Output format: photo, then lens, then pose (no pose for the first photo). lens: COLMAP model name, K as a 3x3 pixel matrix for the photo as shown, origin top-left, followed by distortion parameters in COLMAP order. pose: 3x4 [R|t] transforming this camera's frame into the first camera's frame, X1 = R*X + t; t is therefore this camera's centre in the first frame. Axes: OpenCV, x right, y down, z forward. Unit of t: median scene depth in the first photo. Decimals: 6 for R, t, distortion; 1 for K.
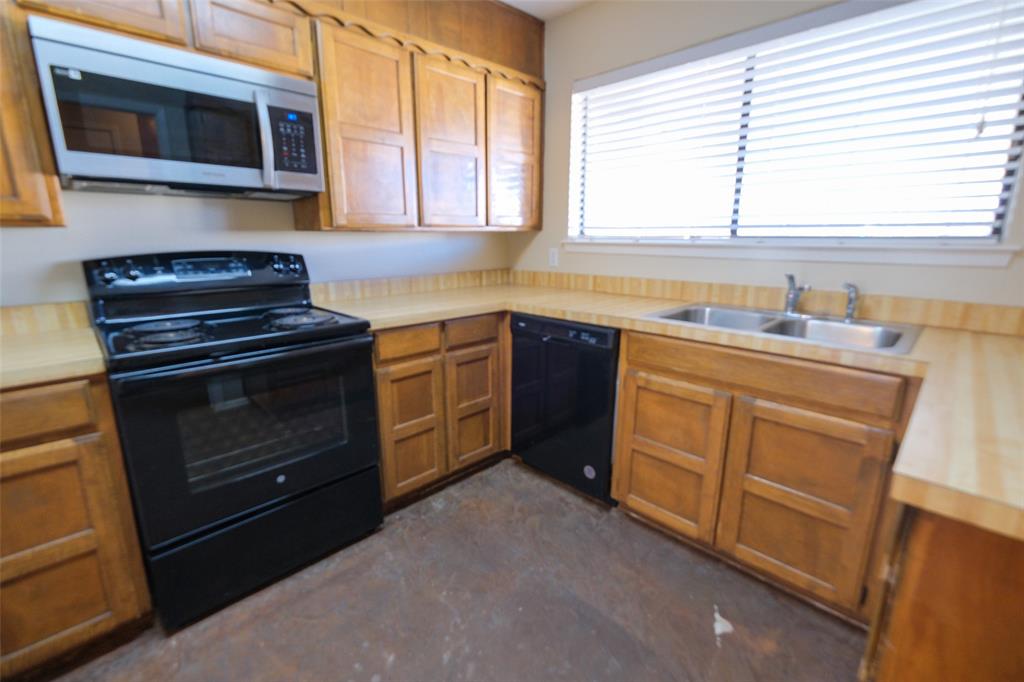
lens RADIAL K [[442.3, 0, 515.5], [0, 442.3, 337.0], [0, 0, 1]] dist [0.000556, -0.000318]
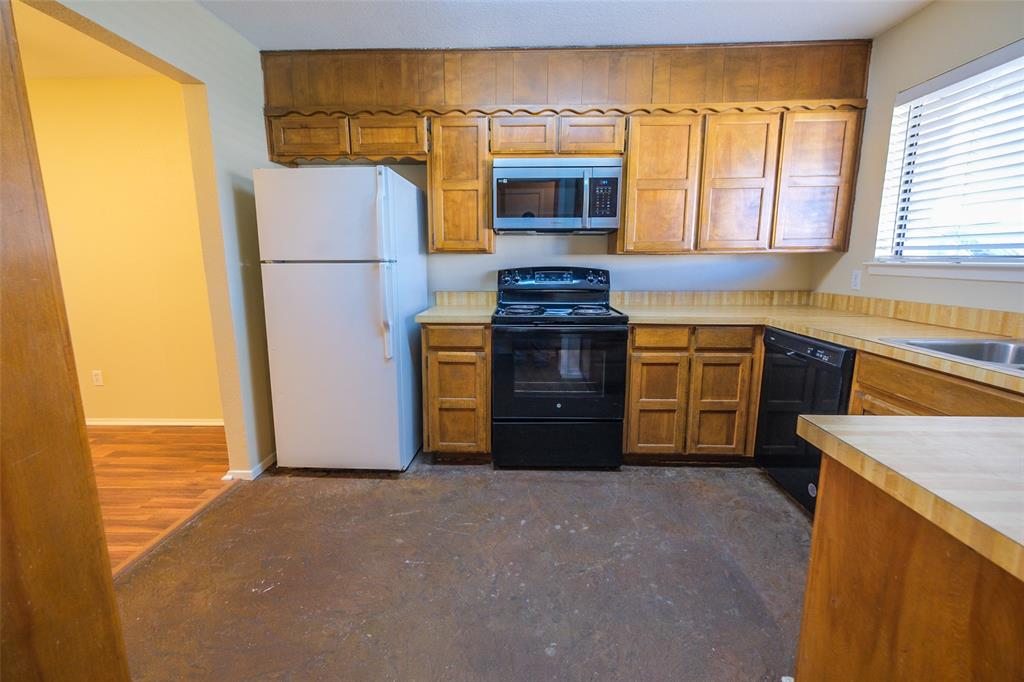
lens RADIAL K [[442.3, 0, 515.5], [0, 442.3, 337.0], [0, 0, 1]] dist [0.000556, -0.000318]
pose [[0.692237, 0.123836, -0.710966, 0.363827], [-0.159319, 0.987084, 0.016808, 0.052228], [0.703864, 0.101635, 0.703026, -0.210334]]
